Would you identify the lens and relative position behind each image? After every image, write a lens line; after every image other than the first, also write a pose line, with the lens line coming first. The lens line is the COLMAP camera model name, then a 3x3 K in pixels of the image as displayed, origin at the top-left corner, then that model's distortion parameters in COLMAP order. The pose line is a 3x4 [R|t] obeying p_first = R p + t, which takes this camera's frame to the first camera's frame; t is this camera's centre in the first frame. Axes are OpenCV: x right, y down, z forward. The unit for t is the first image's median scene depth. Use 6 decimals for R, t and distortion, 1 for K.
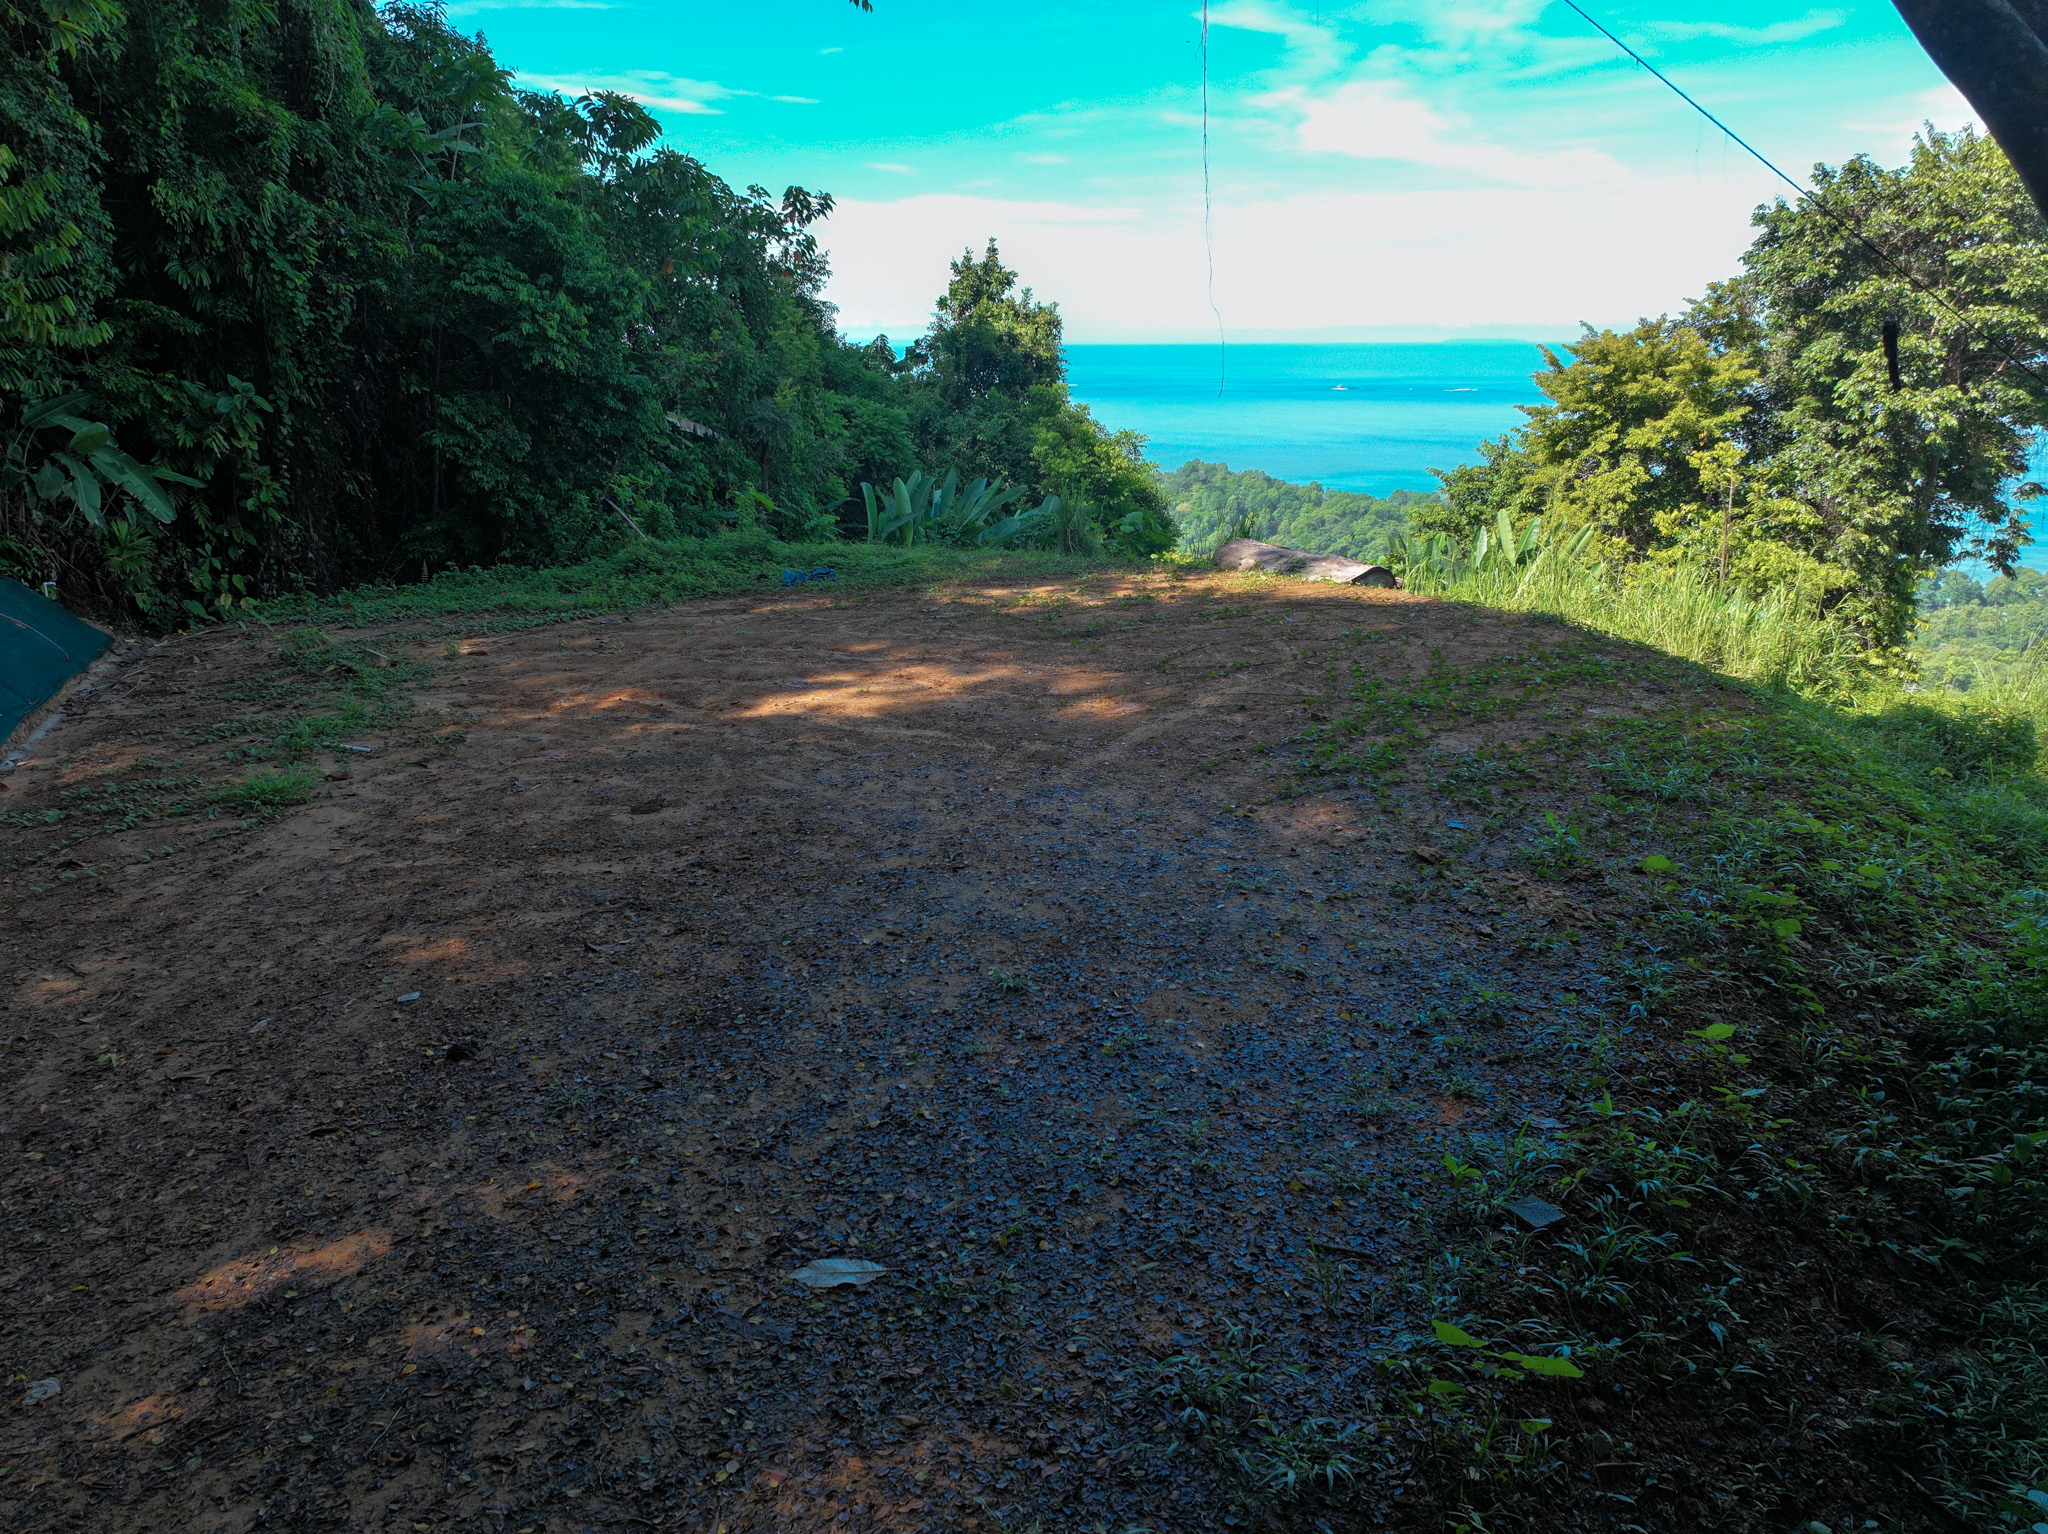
lens RADIAL K [[1431.8, 0, 1030.8], [0, 1431.8, 798.6], [0, 0, 1]] dist [0.000445, 0.014401]
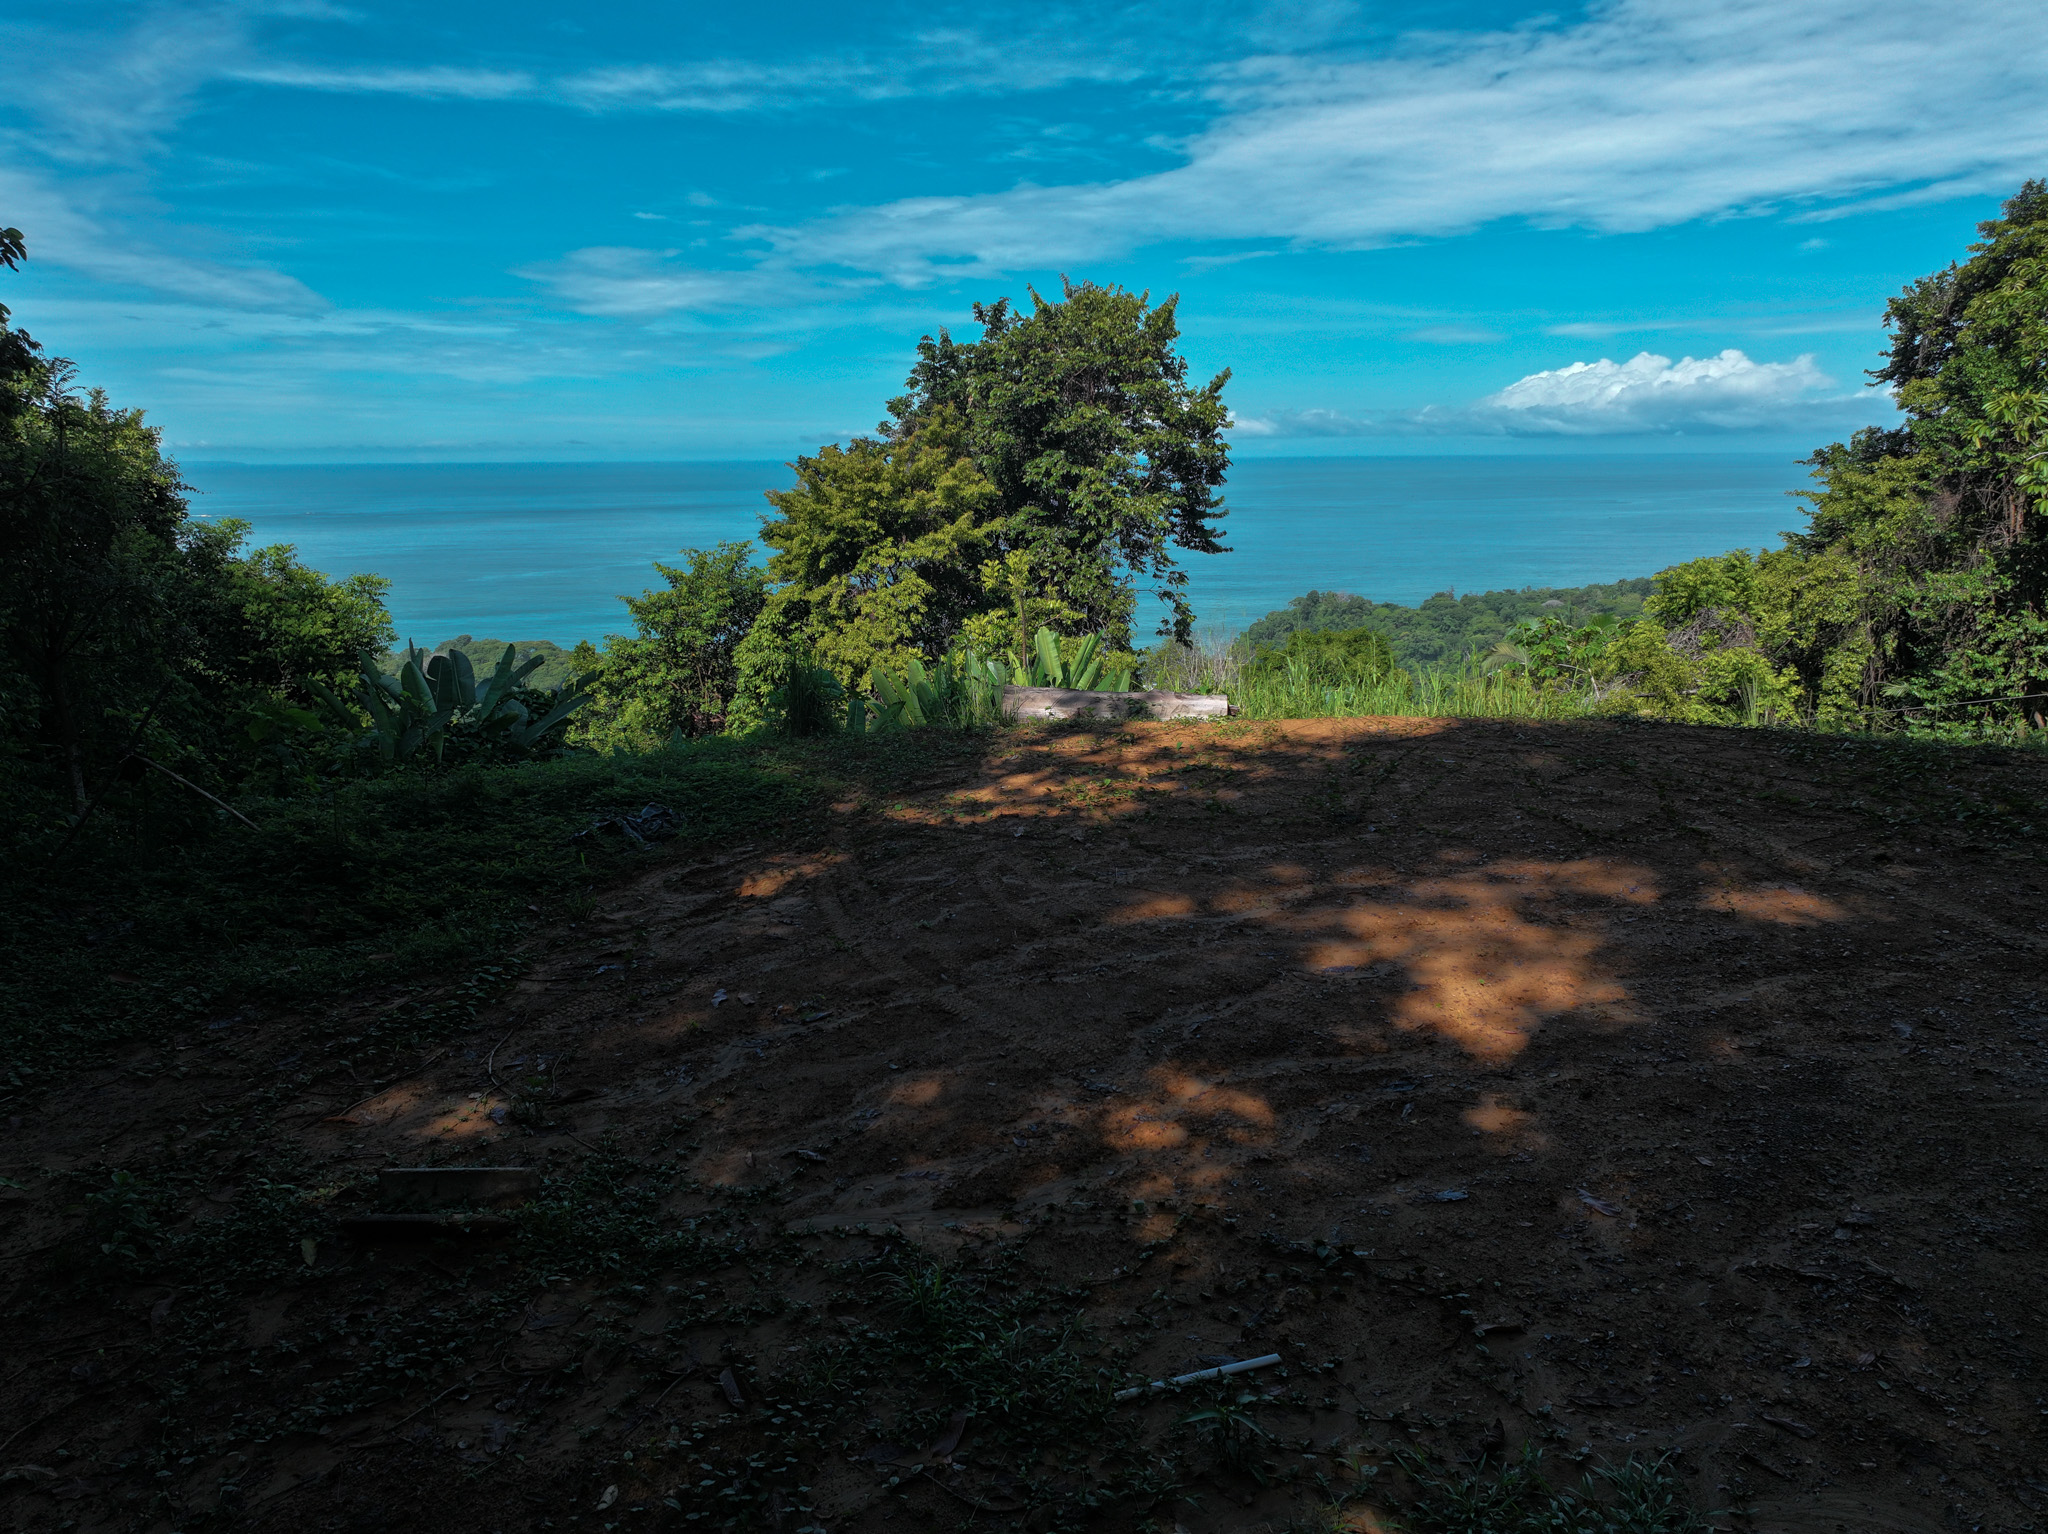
lens RADIAL K [[1431.8, 0, 1033.6], [0, 1431.8, 782.1], [0, 0, 1]] dist [0.000445, 0.014401]
pose [[0.682013, -0.165740, 0.712312, -0.265460], [0.227864, 0.973657, 0.008378, -0.079584], [-0.694936, 0.156597, 0.701813, 0.248348]]
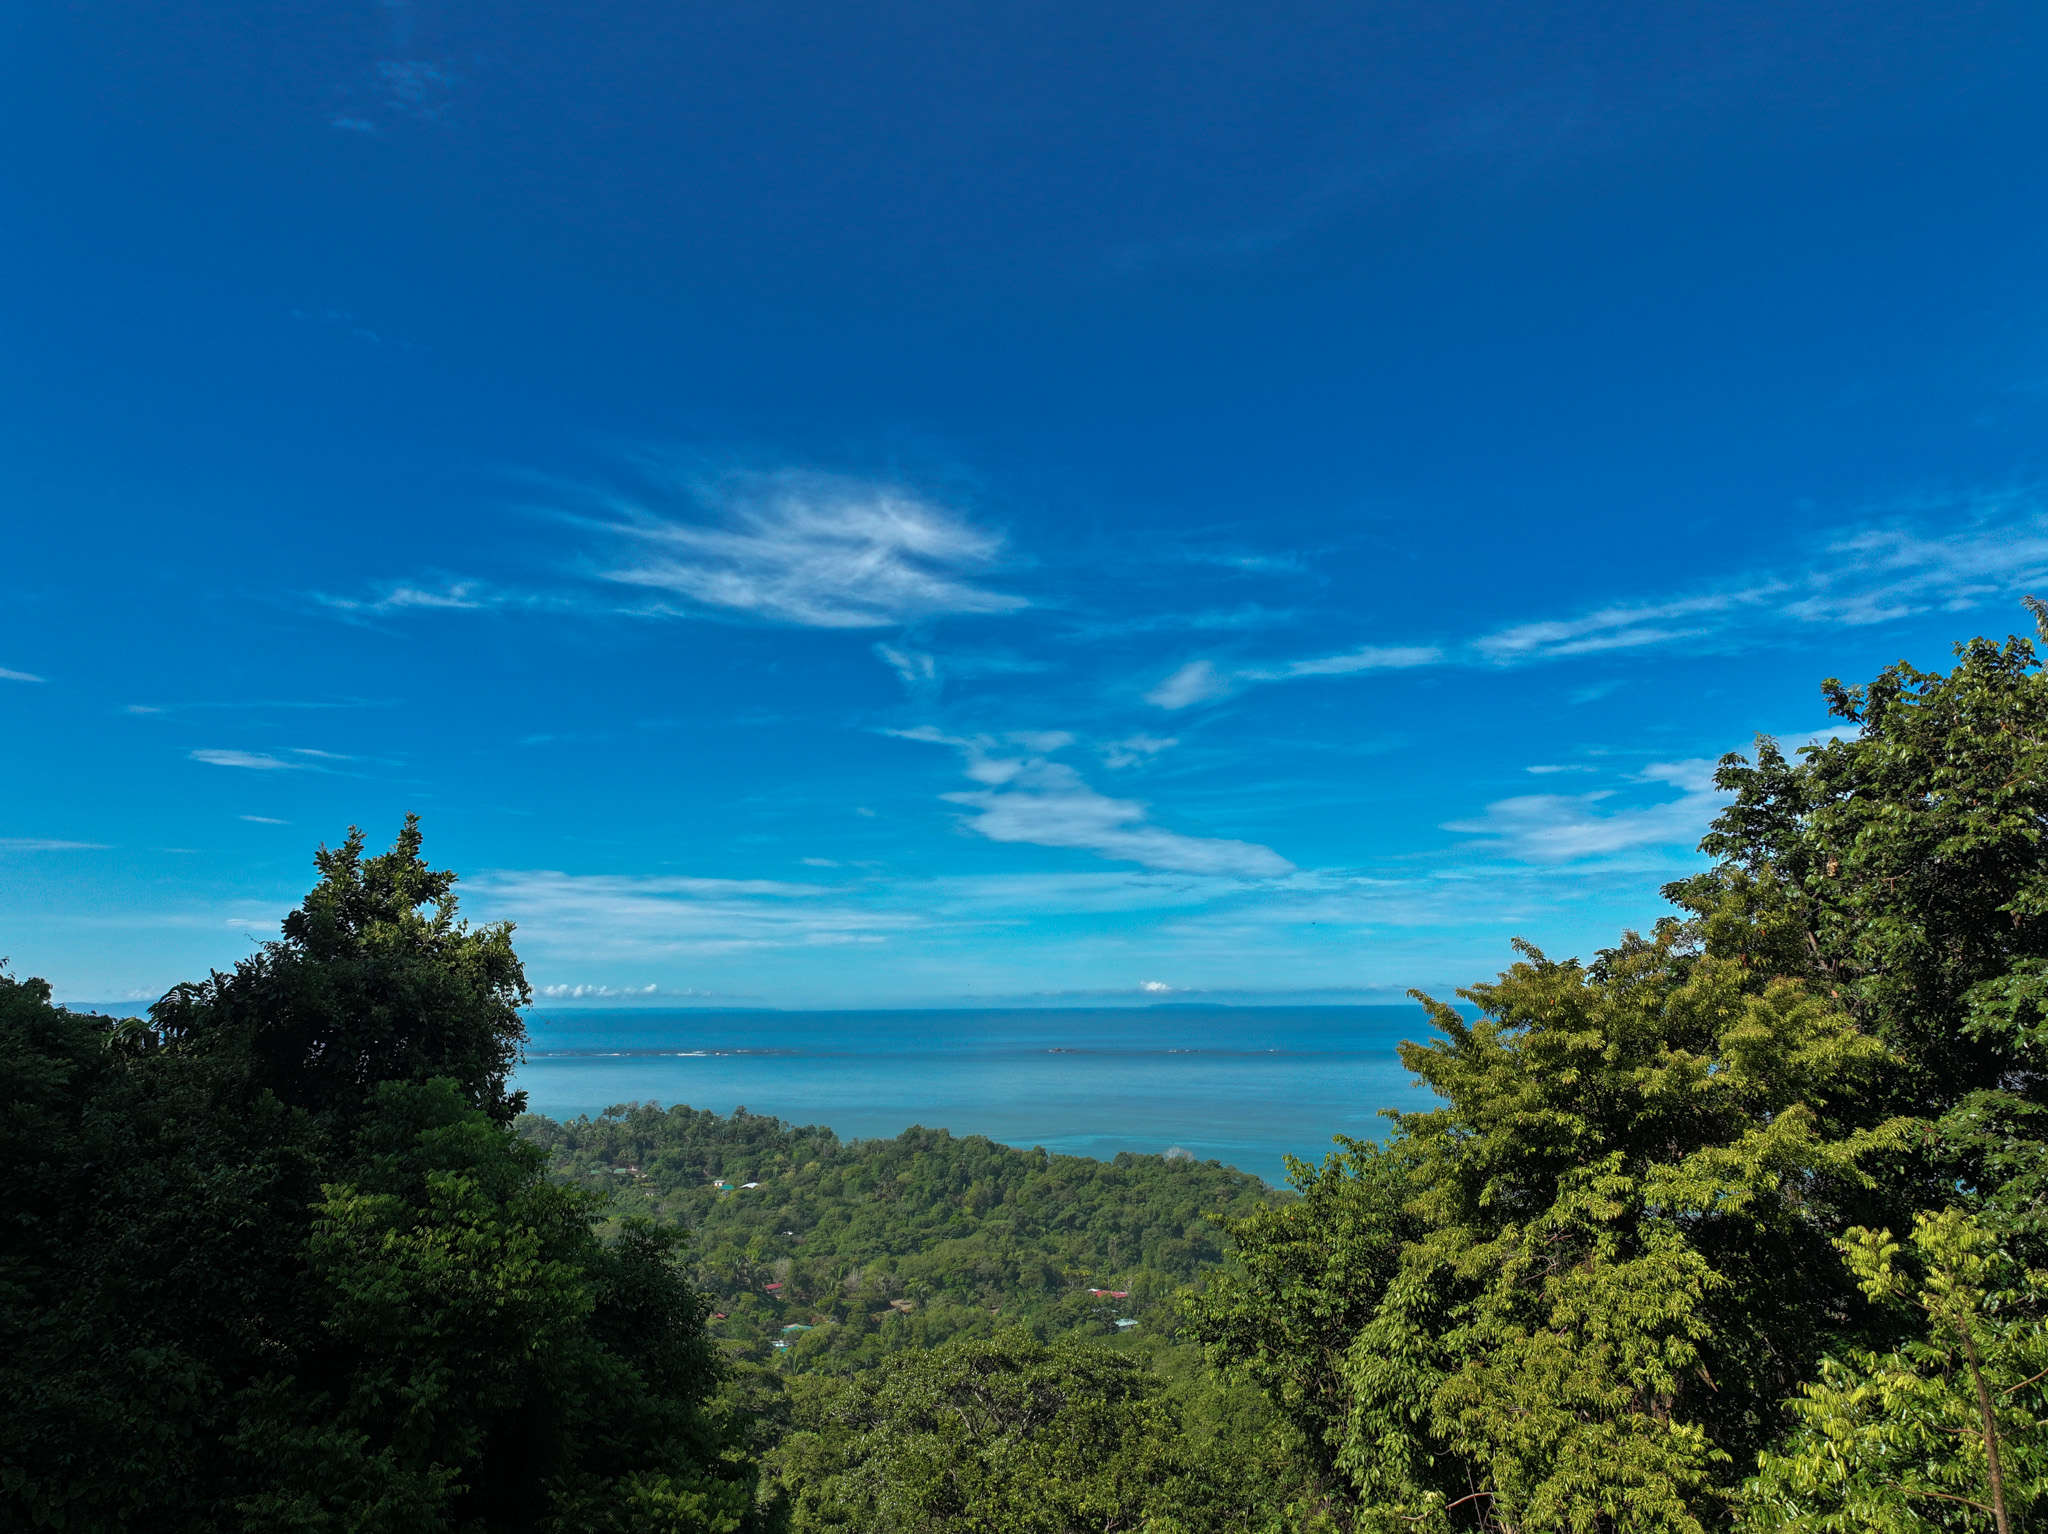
lens RADIAL K [[1431.8, 0, 1023.8], [0, 1431.8, 766.8], [0, 0, 1]] dist [0.000445, 0.014401]
pose [[0.983489, 0.024078, 0.179358, 0.135404], [0.060904, 0.889256, -0.453336, -0.173524], [-0.170411, 0.456775, 0.873108, 0.570023]]
